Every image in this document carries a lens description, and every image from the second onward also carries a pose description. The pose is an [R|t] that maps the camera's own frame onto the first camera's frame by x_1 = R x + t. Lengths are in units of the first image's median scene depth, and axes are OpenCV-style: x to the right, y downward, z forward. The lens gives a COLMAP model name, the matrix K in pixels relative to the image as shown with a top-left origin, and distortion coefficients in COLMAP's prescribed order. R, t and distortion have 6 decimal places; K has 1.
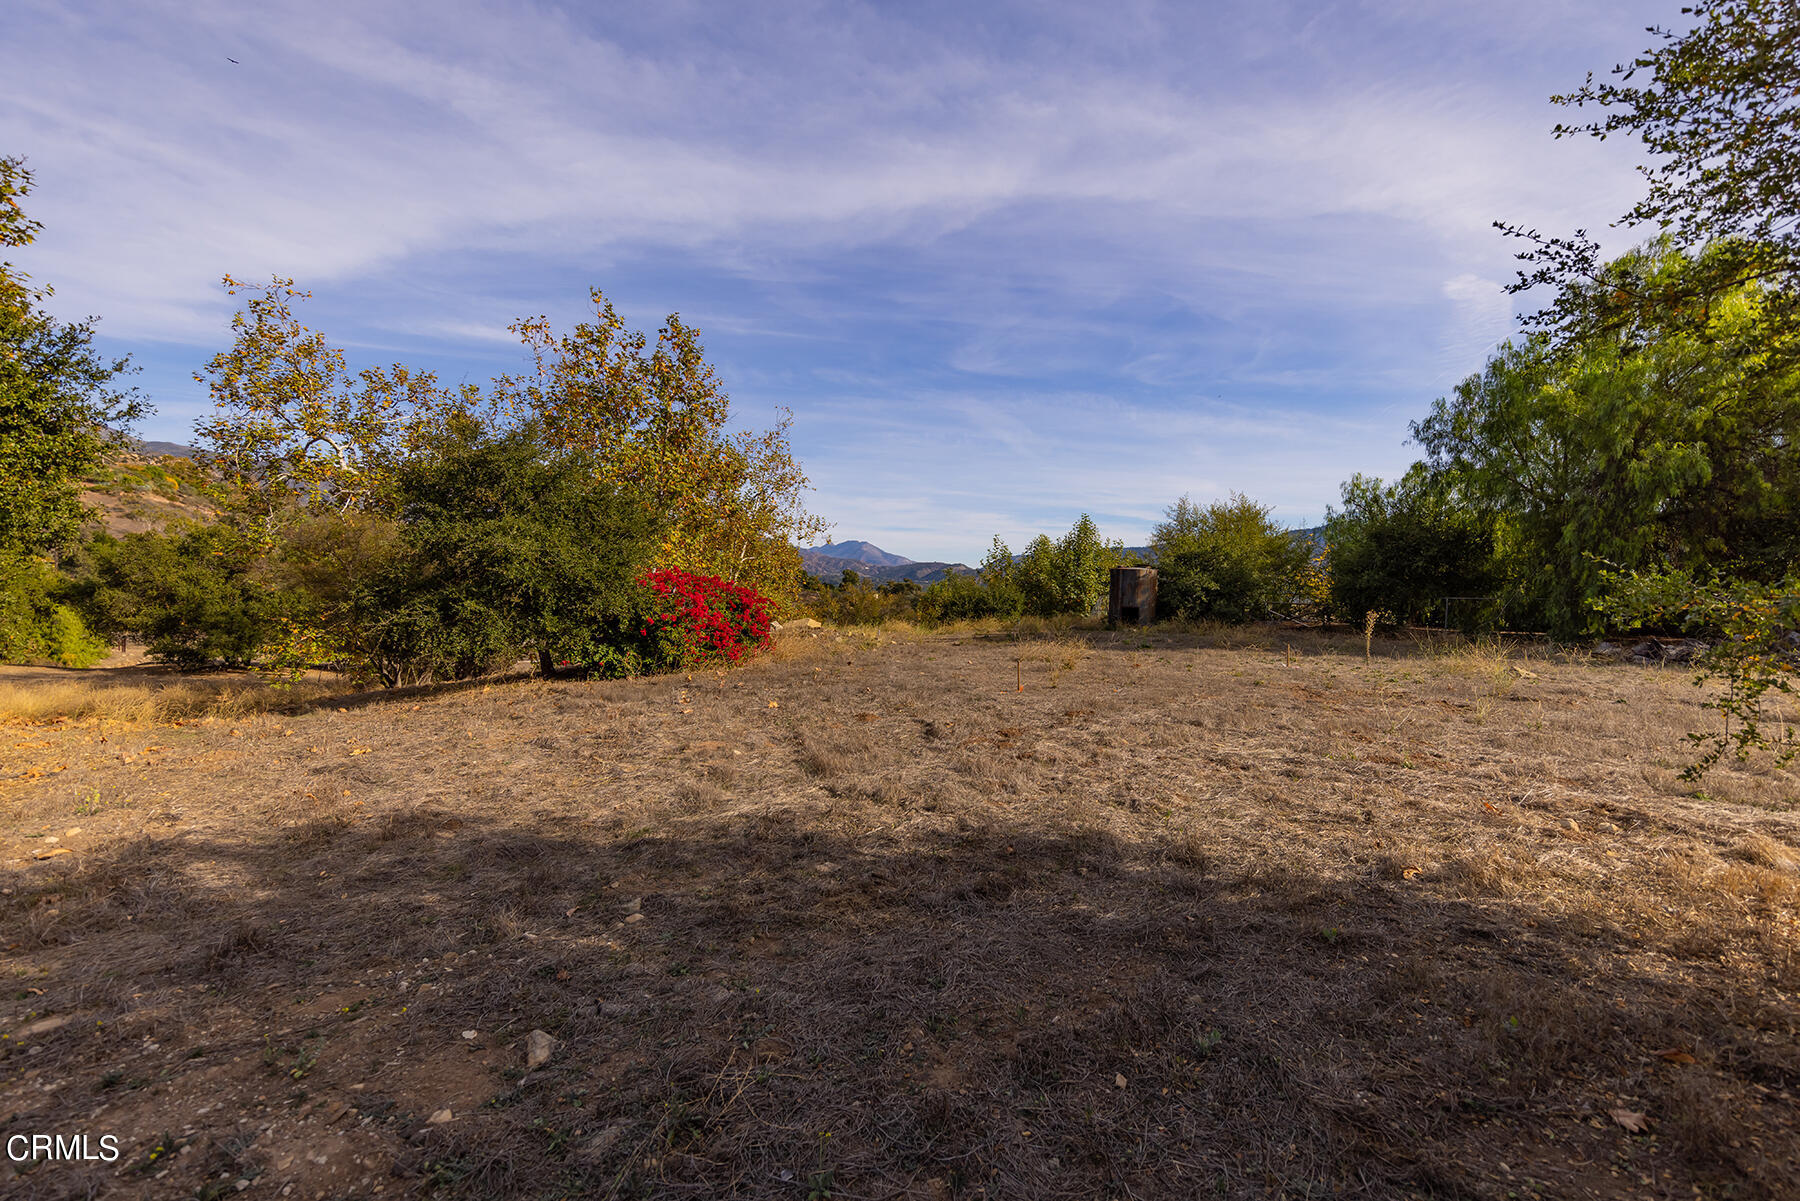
lens RADIAL K [[1241.2, 0, 907.5], [0, 1241.2, 601.0], [0, 0, 1]] dist [0.000337, -0.000061]
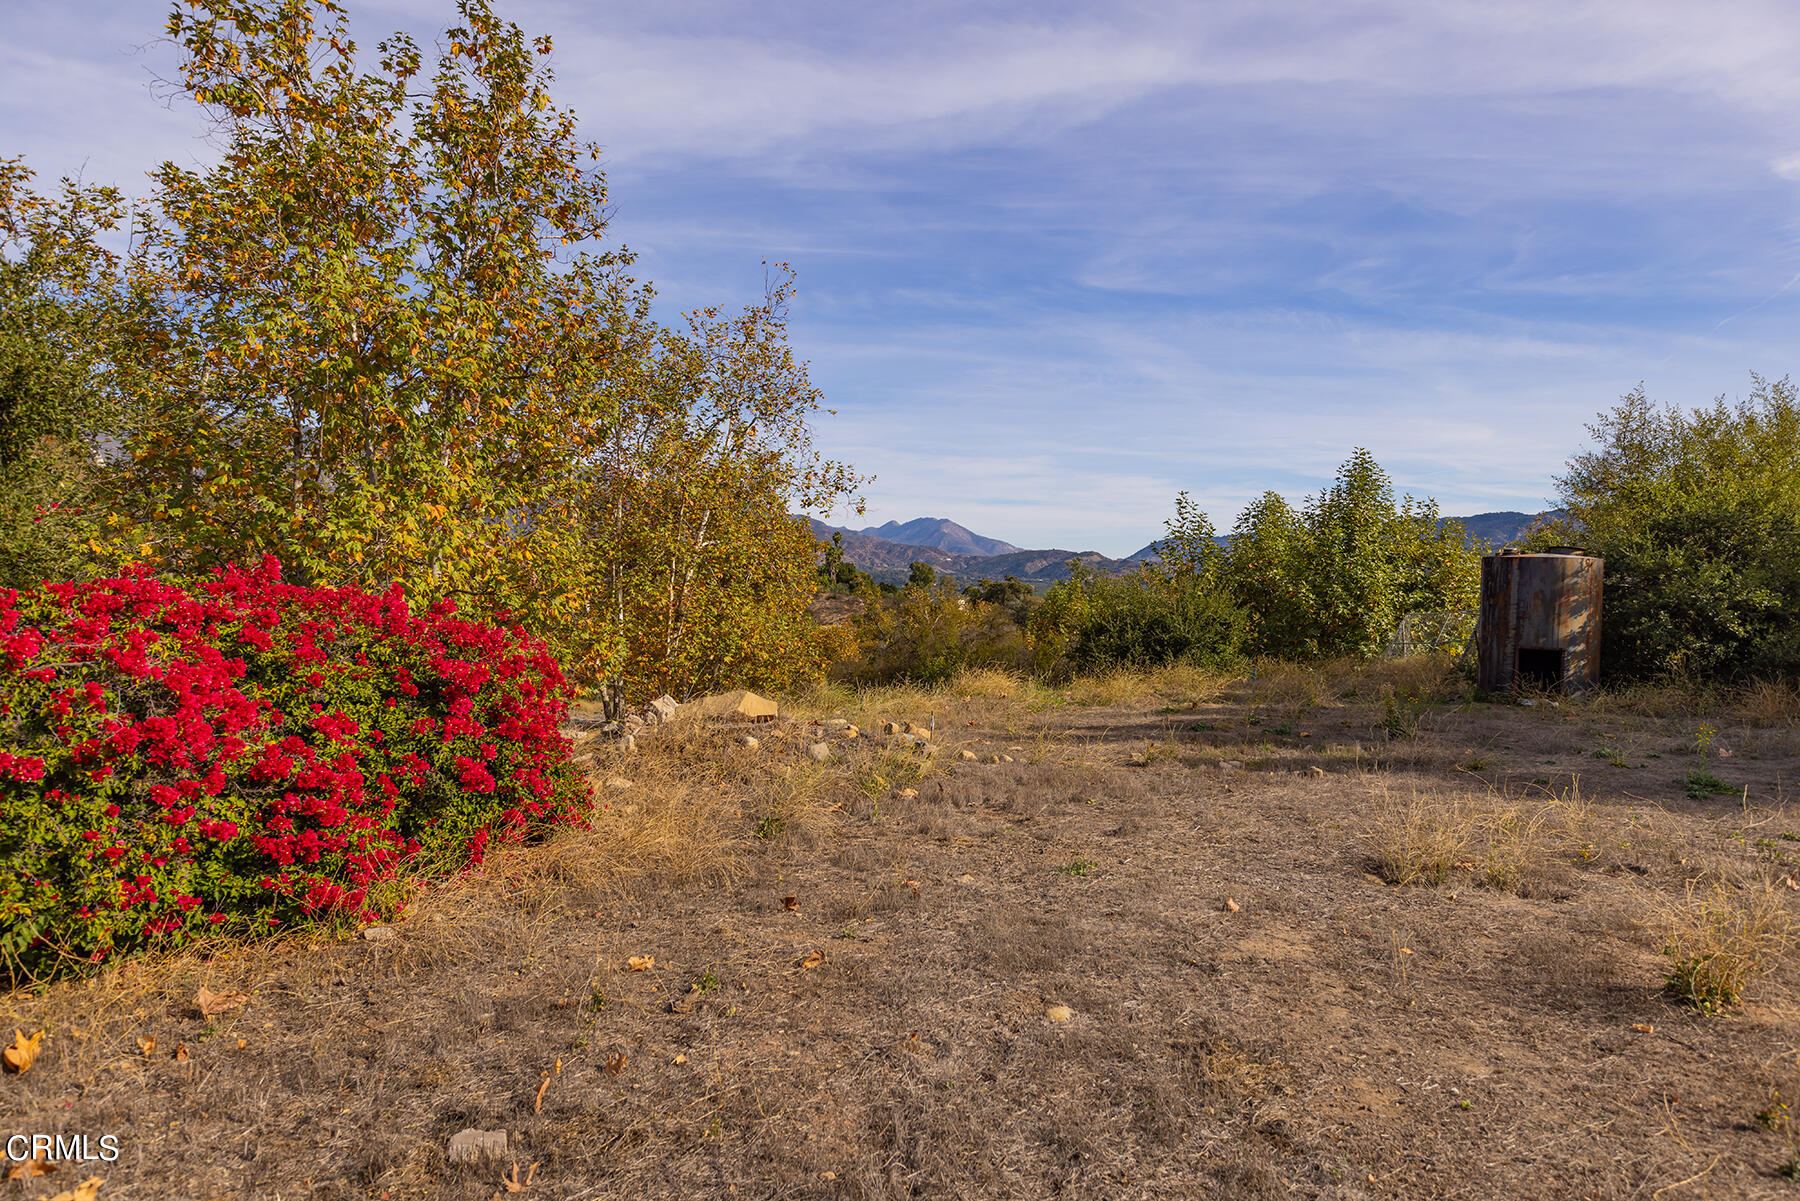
lens RADIAL K [[1166.7, 0, 908.8], [0, 1166.7, 600.2], [0, 0, 1]] dist [0.019947, -0.005171]
pose [[0.994874, -0.000843, -0.101121, 0.008173], [0.001470, 0.999980, 0.006125, -0.011733], [0.101114, -0.006242, 0.994855, 0.497886]]
